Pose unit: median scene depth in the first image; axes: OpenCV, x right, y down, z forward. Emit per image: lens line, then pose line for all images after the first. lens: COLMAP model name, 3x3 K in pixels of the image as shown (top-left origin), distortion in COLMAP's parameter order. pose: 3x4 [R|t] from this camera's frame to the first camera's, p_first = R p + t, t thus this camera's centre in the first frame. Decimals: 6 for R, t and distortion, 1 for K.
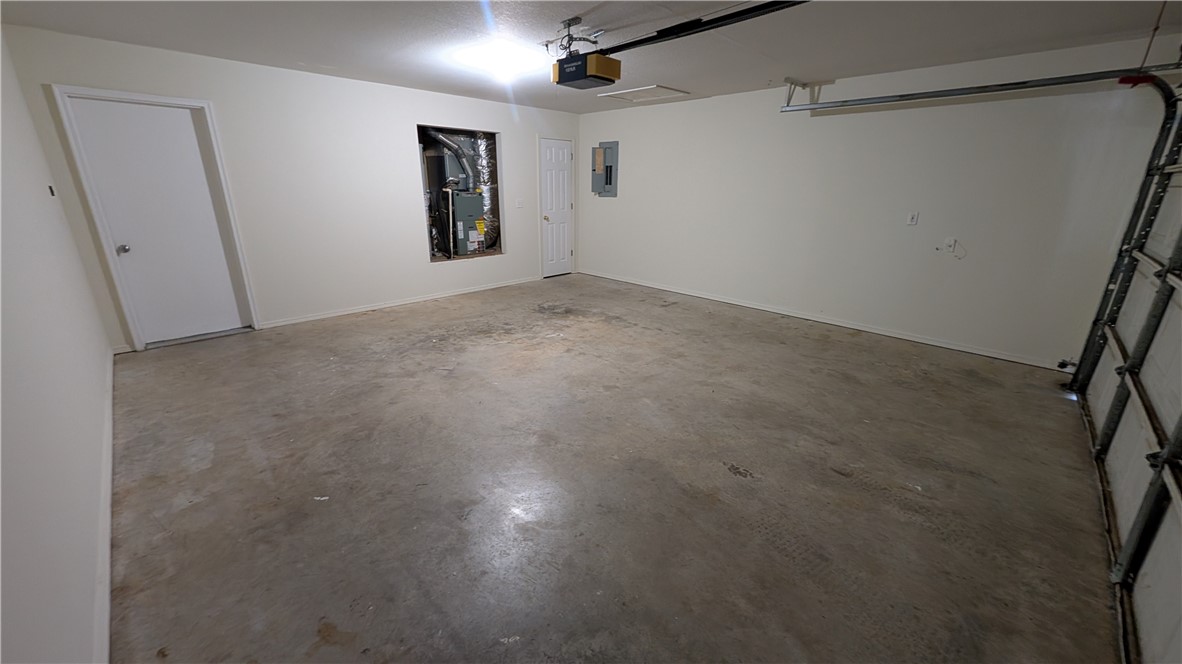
lens RADIAL K [[444.4, 0, 585.8], [0, 444.4, 329.3], [0, 0, 1]] dist [-0.000253, 0.000191]
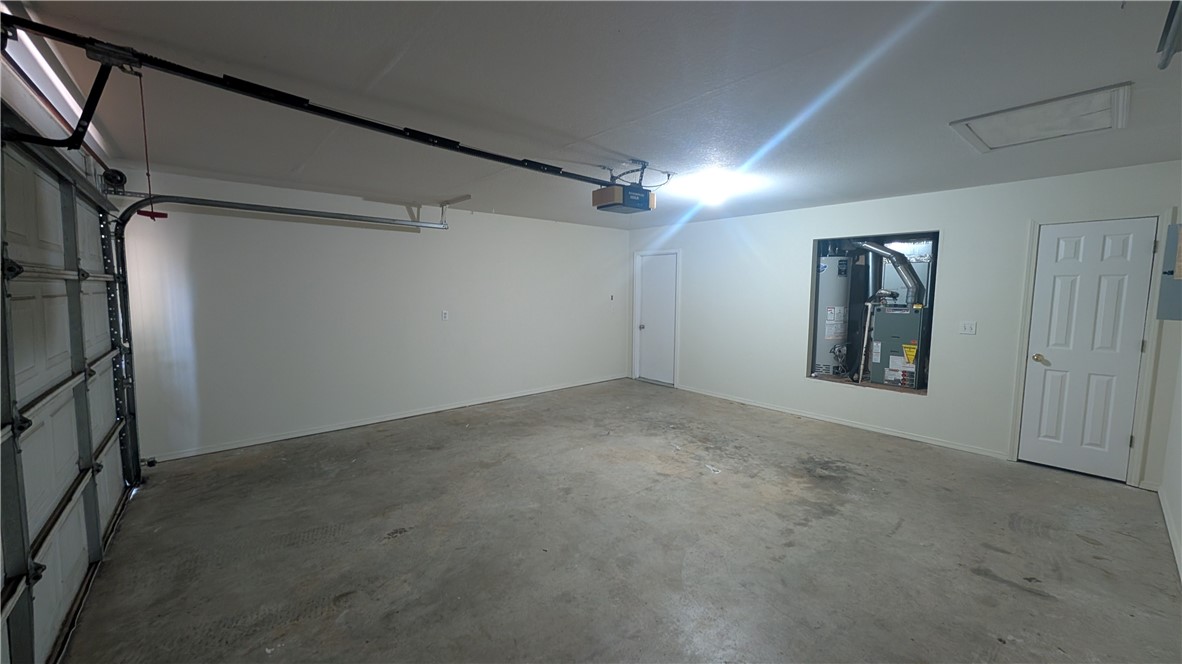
lens RADIAL K [[444.4, 0, 585.8], [0, 444.4, 329.3], [0, 0, 1]] dist [-0.000253, 0.000191]
pose [[-0.072243, 0.083022, -0.993926, 0.796429], [-0.316288, 0.943188, 0.101773, -0.256610], [0.945908, 0.321719, -0.041880, 0.753884]]
